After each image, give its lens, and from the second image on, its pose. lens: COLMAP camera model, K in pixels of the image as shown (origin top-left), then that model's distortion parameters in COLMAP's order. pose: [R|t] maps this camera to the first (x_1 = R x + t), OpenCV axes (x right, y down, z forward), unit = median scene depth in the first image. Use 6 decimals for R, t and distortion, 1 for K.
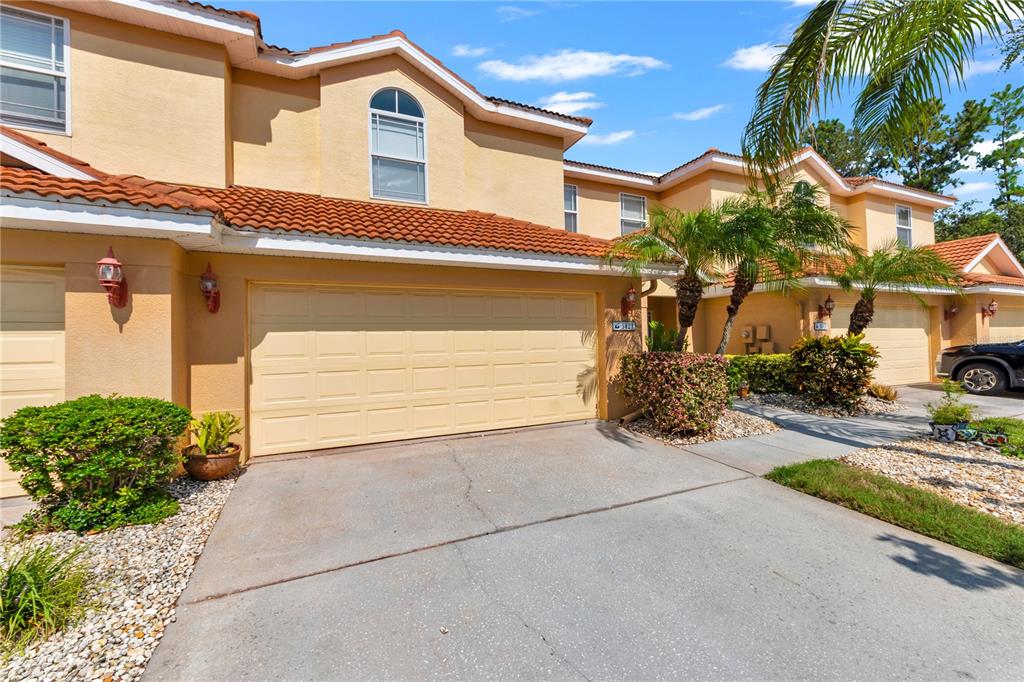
lens RADIAL K [[389.2, 0, 508.7], [0, 389.2, 336.3], [0, 0, 1]] dist [-0.003271, -0.000547]
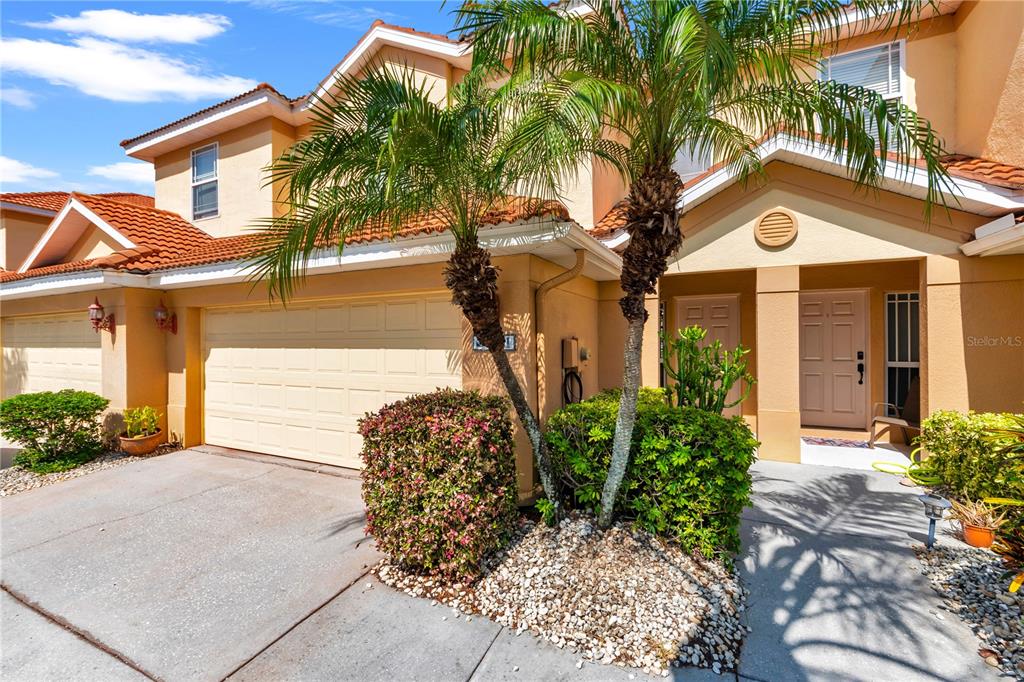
lens RADIAL K [[420.1, 0, 498.8], [0, 420.1, 344.8], [0, 0, 1]] dist [0.000717, -0.000135]
pose [[0.674591, 0.018598, -0.737957, 0.765017], [0.007215, 0.999469, 0.031785, -0.043302], [0.738156, -0.026766, 0.674099, 0.587227]]
